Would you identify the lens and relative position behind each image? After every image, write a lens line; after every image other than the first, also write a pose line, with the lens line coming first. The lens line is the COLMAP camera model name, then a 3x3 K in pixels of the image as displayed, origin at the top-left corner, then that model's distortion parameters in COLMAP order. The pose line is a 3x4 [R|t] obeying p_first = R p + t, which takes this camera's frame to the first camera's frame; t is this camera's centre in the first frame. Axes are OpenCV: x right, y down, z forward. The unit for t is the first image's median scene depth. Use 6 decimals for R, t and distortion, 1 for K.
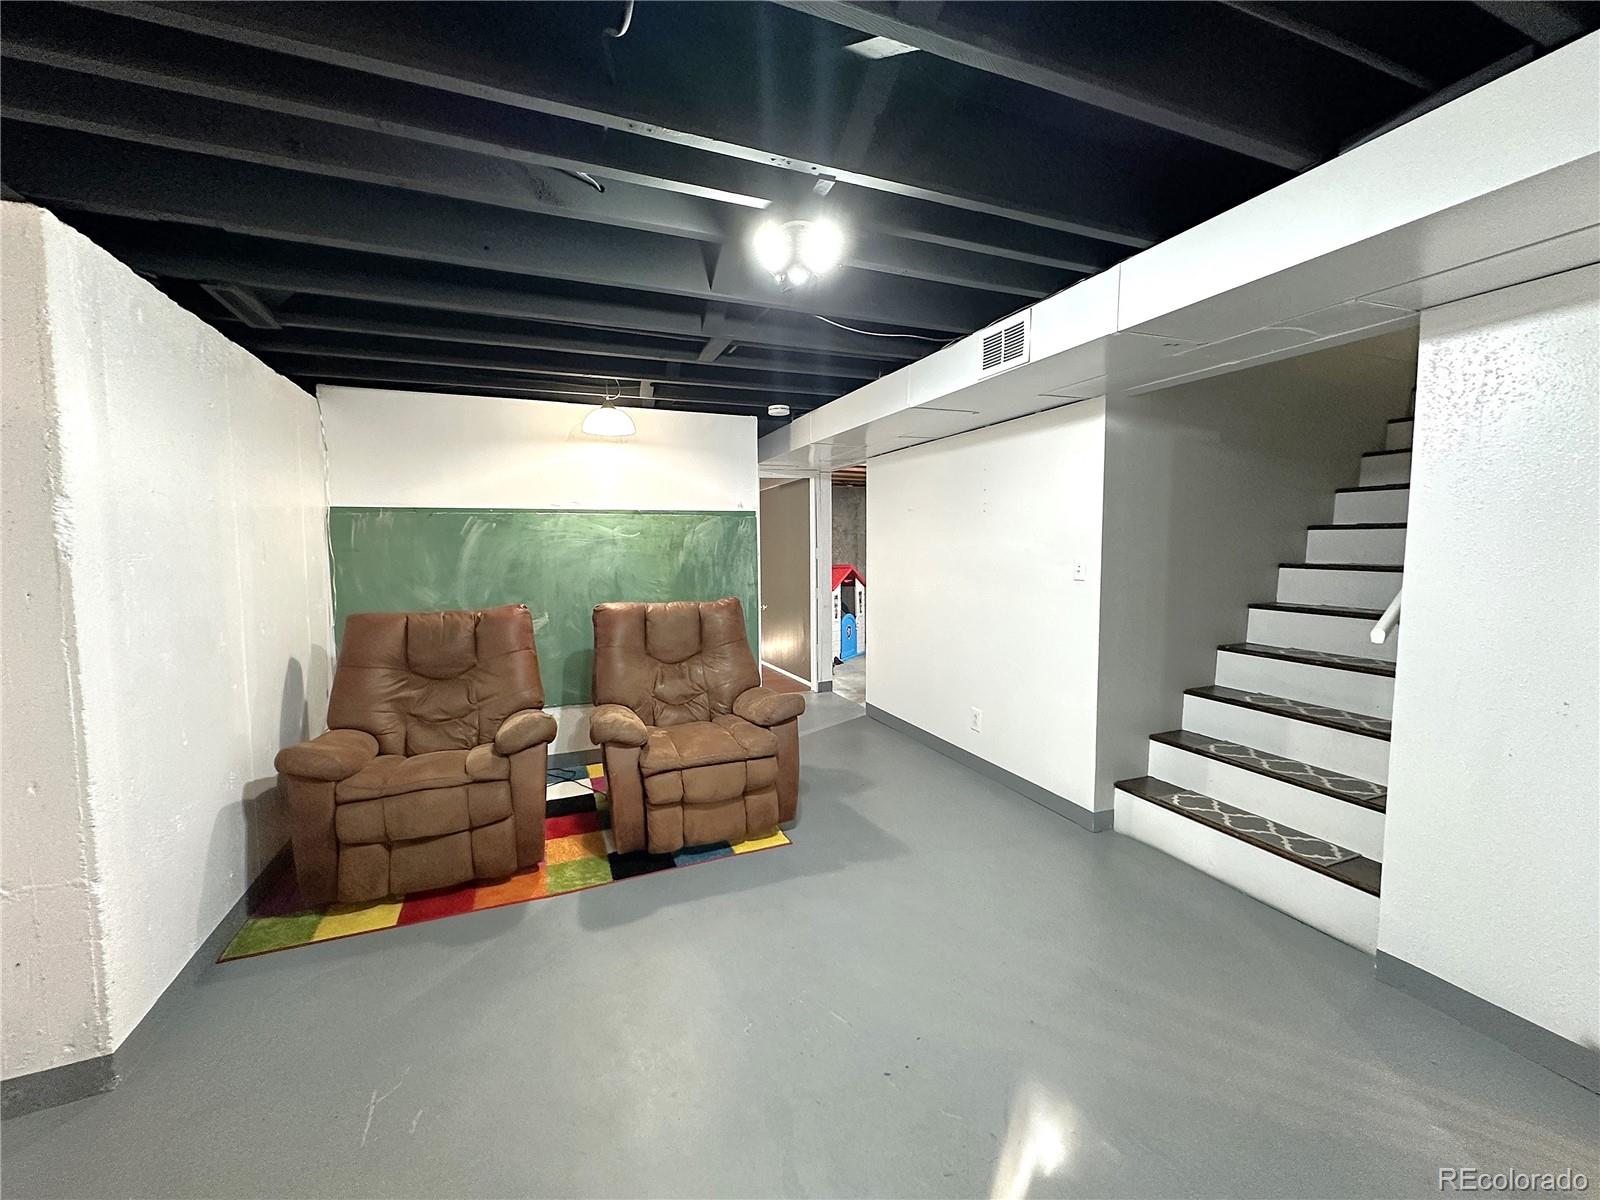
lens RADIAL K [[635.1, 0, 800.4], [0, 635.1, 599.7], [0, 0, 1]] dist [-0.002676, 0.000349]
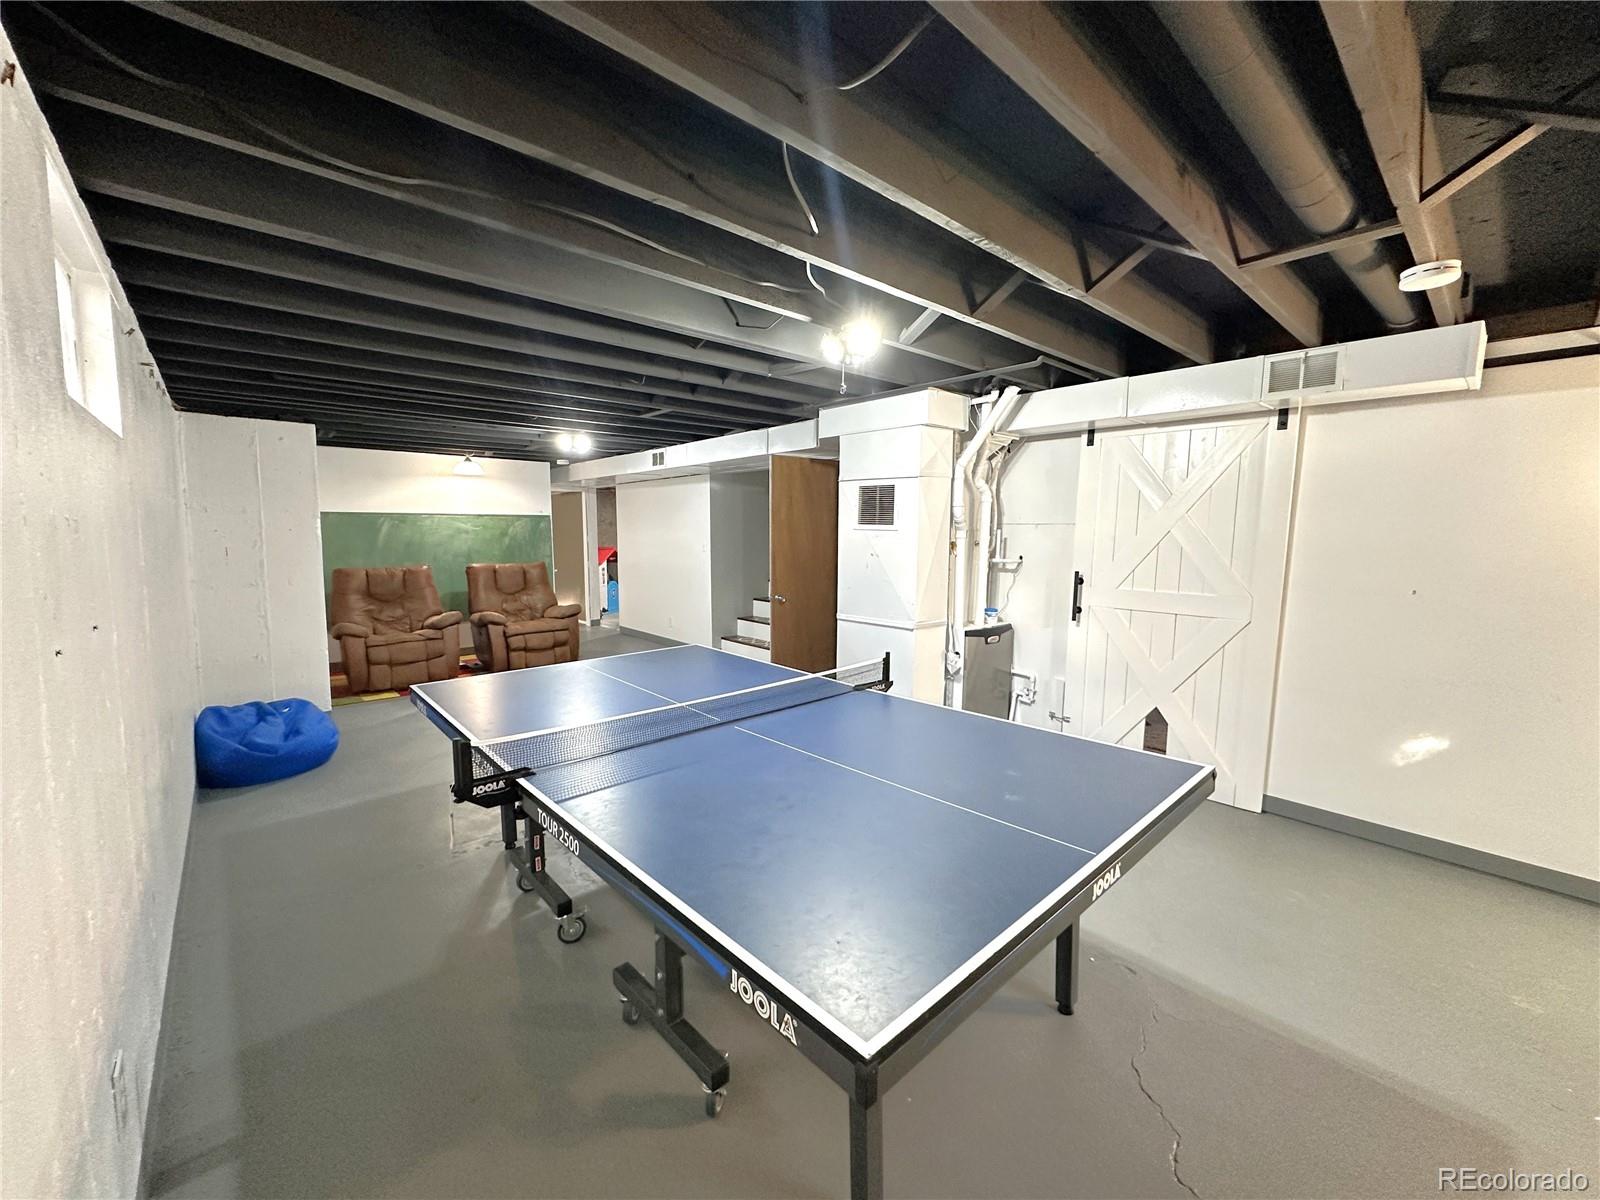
lens RADIAL K [[635.1, 0, 795.8], [0, 635.1, 596.5], [0, 0, 1]] dist [-0.002676, 0.000349]
pose [[0.945137, -0.024365, 0.325765, -0.005320], [0.019165, 0.999633, 0.019163, 0.086366], [-0.326112, -0.011868, 0.945257, -1.147306]]
